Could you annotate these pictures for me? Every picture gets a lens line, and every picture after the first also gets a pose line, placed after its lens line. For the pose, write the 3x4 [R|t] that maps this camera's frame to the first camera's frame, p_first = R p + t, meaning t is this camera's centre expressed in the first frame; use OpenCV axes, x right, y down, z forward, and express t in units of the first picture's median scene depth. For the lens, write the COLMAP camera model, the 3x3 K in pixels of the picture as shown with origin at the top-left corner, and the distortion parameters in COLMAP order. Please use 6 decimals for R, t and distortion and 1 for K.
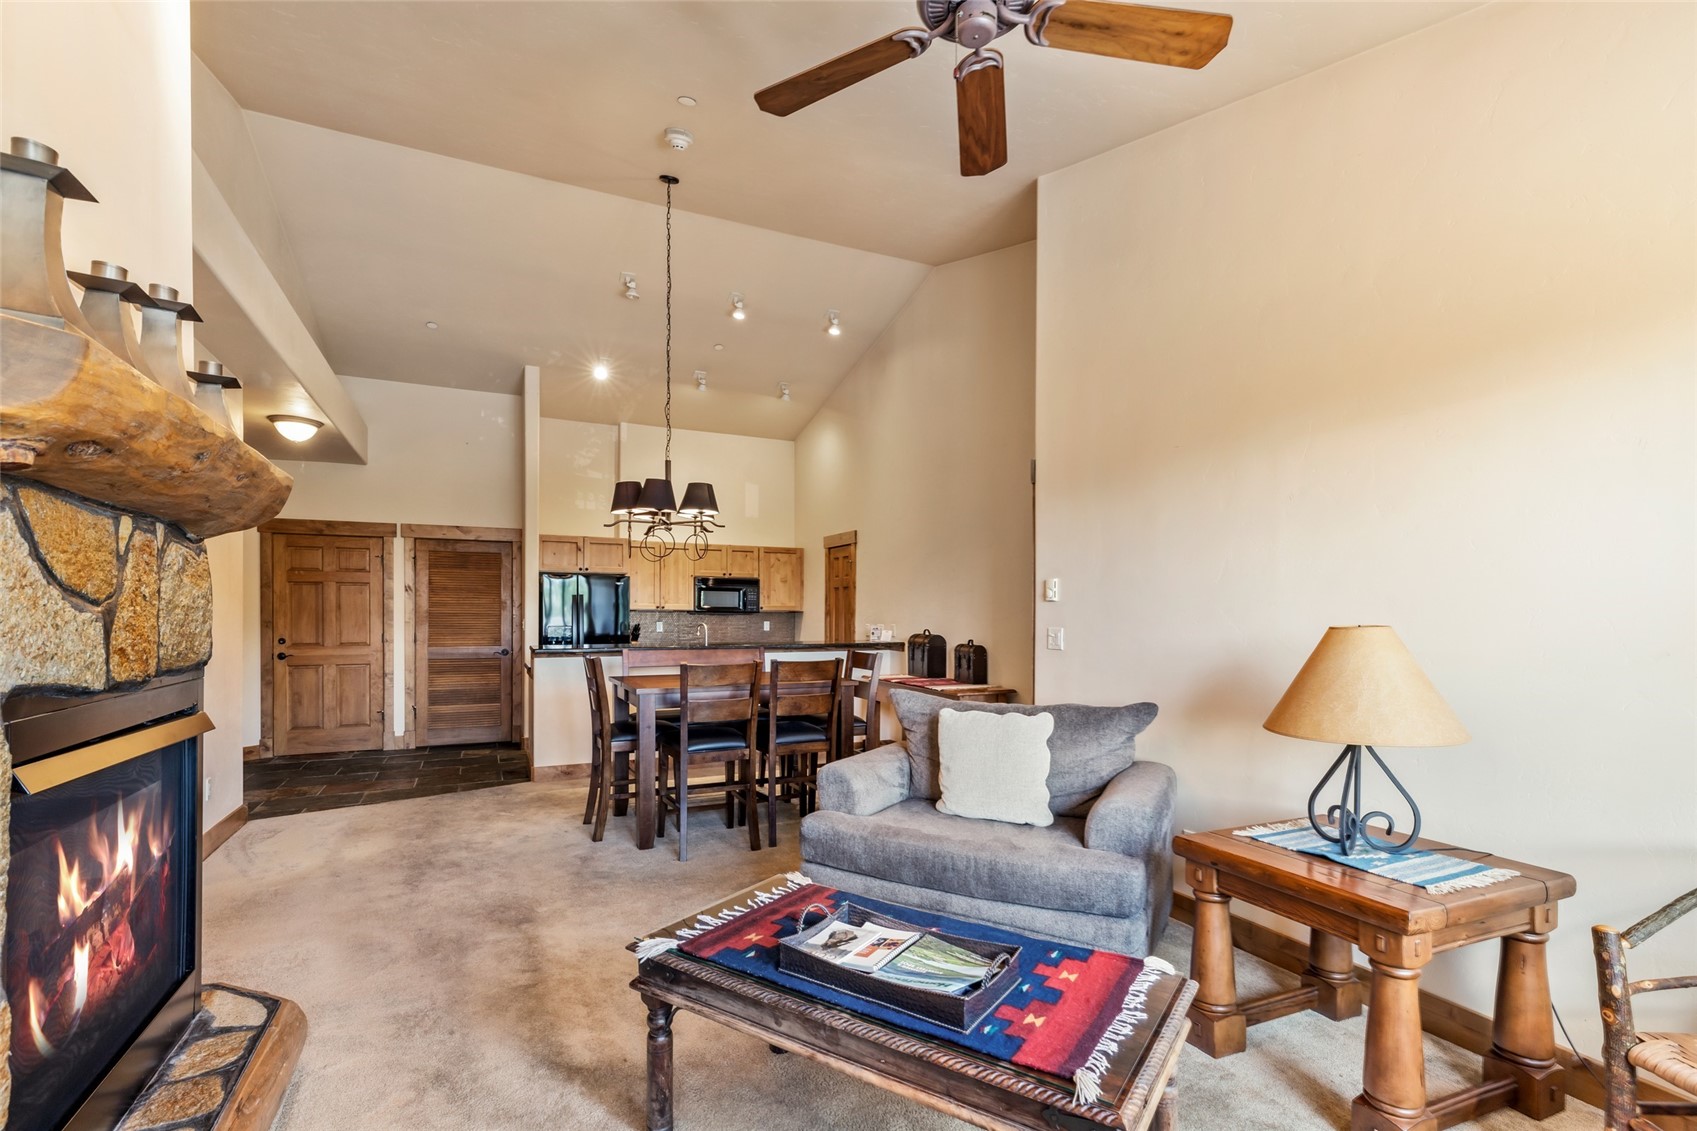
lens RADIAL K [[782.5, 0, 867.0], [0, 782.5, 618.6], [0, 0, 1]] dist [-0.004548, 0.000187]
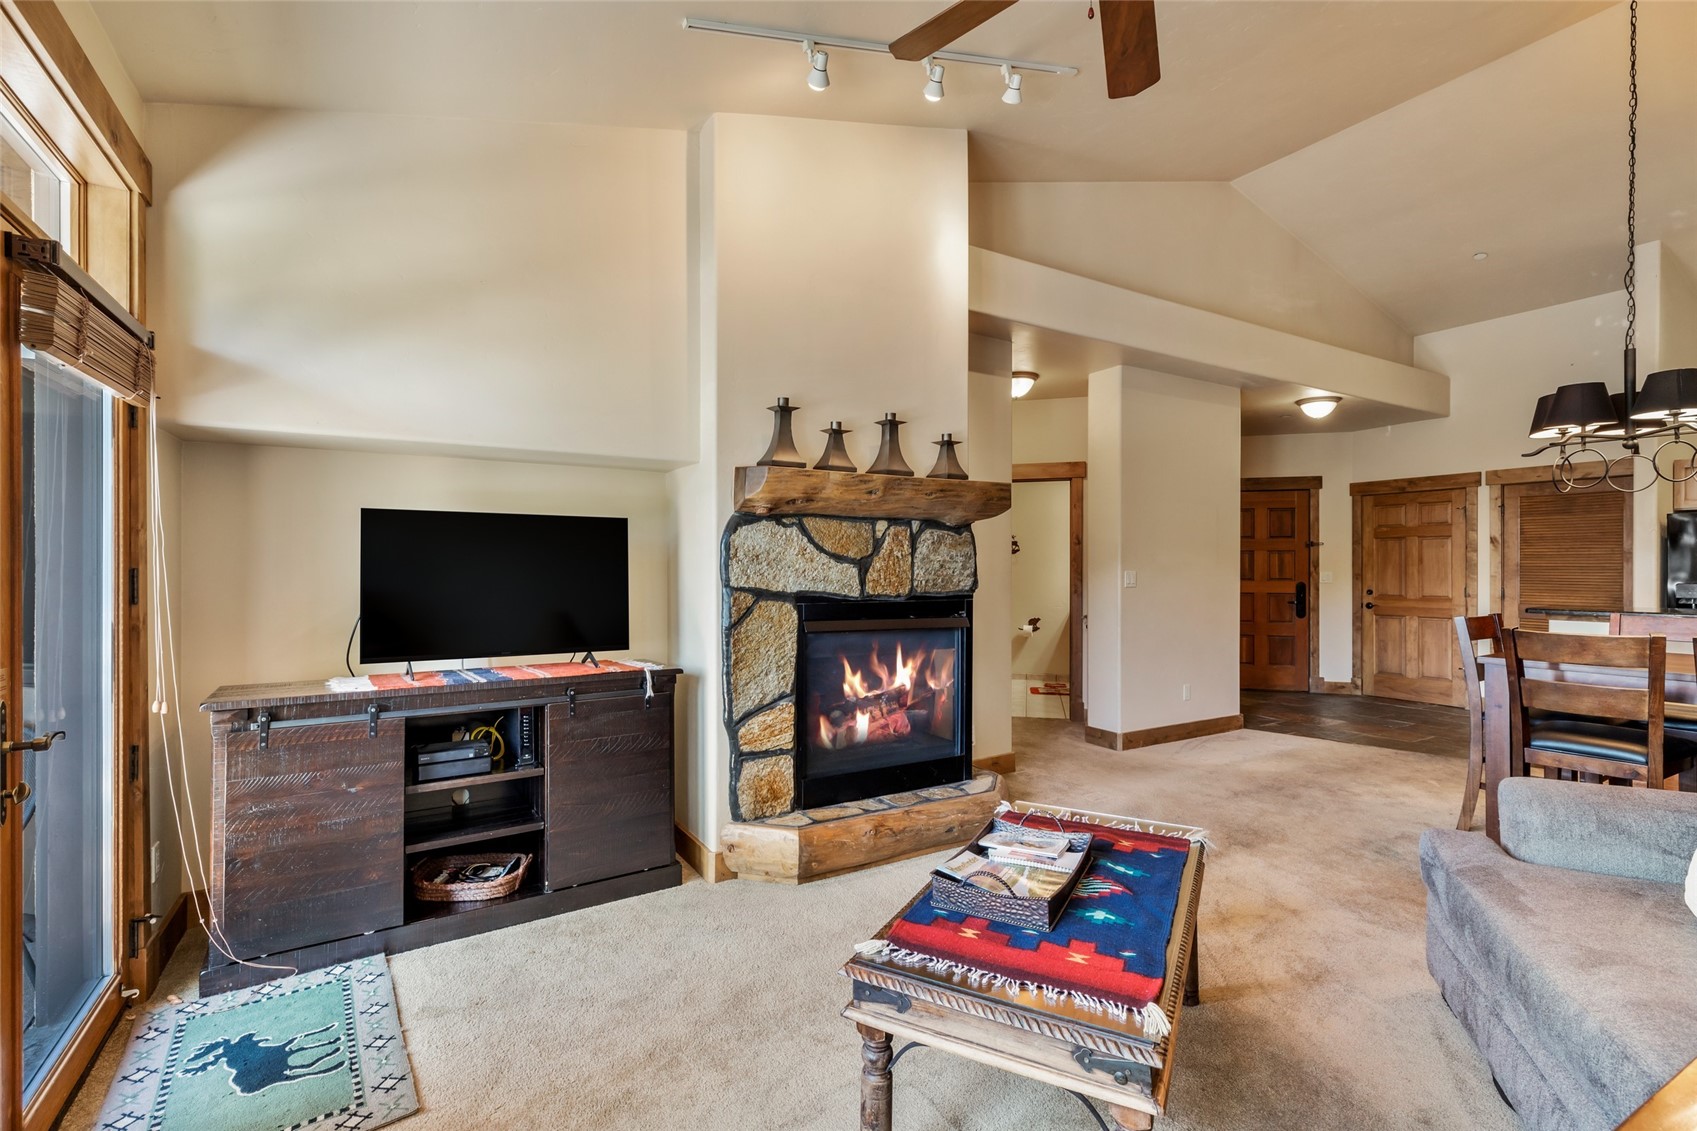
lens RADIAL K [[760.2, 0, 829.1], [0, 760.2, 566.2], [0, 0, 1]] dist [0.002523, 0.000146]
pose [[0.069422, -0.004073, -0.997579, 0.255927], [-0.006698, 0.999967, -0.004549, 0.002039], [0.997565, 0.006997, 0.069392, 0.148449]]
